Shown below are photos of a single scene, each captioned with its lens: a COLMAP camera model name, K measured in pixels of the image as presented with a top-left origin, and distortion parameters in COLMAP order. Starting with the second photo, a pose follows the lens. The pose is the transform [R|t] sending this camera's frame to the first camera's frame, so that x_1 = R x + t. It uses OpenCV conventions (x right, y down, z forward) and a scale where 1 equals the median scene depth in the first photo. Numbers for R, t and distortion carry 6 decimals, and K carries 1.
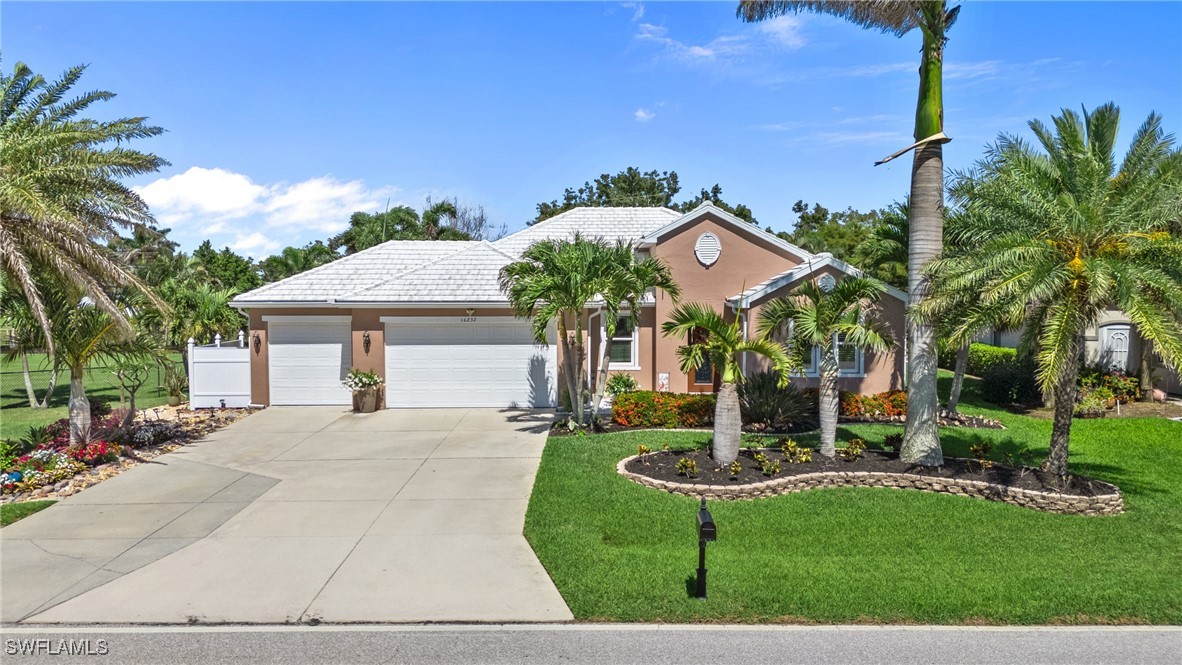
lens RADIAL K [[874.6, 0, 592.6], [0, 874.6, 329.6], [0, 0, 1]] dist [0.054193, -0.035467]
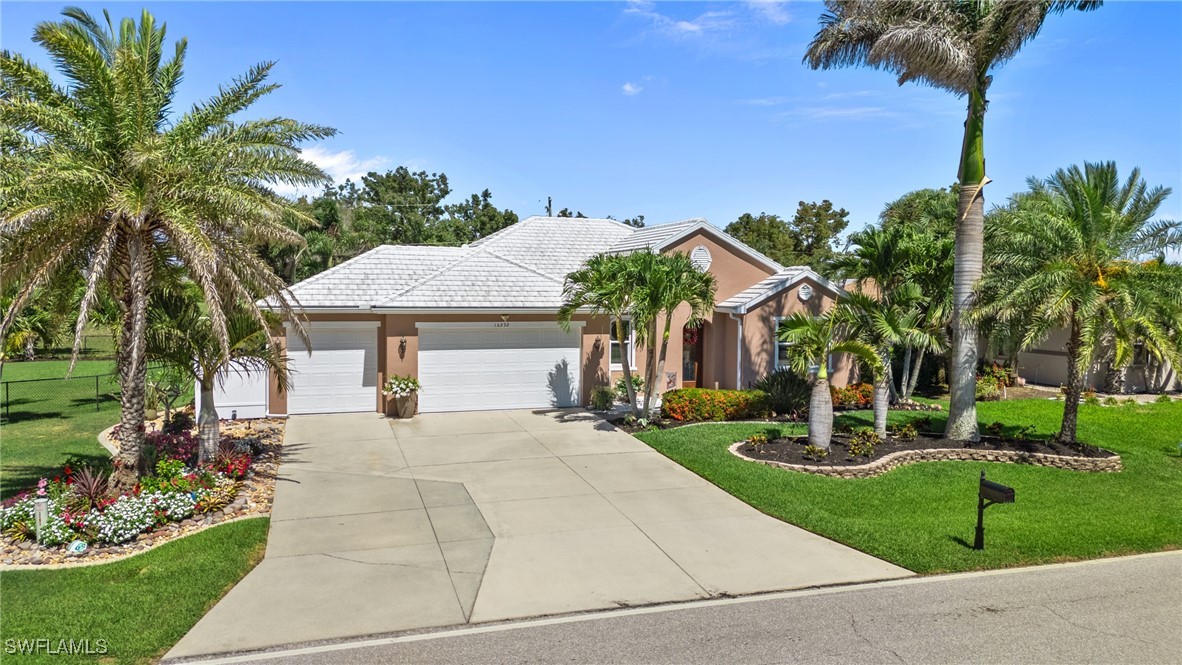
lens RADIAL K [[874.6, 0, 563.6], [0, 874.6, 335.4], [0, 0, 1]] dist [0.054193, -0.035467]
pose [[0.948965, -0.007783, 0.315286, -0.566387], [0.005556, 0.999953, 0.007962, -0.009673], [-0.315333, -0.005804, 0.948963, -0.005878]]
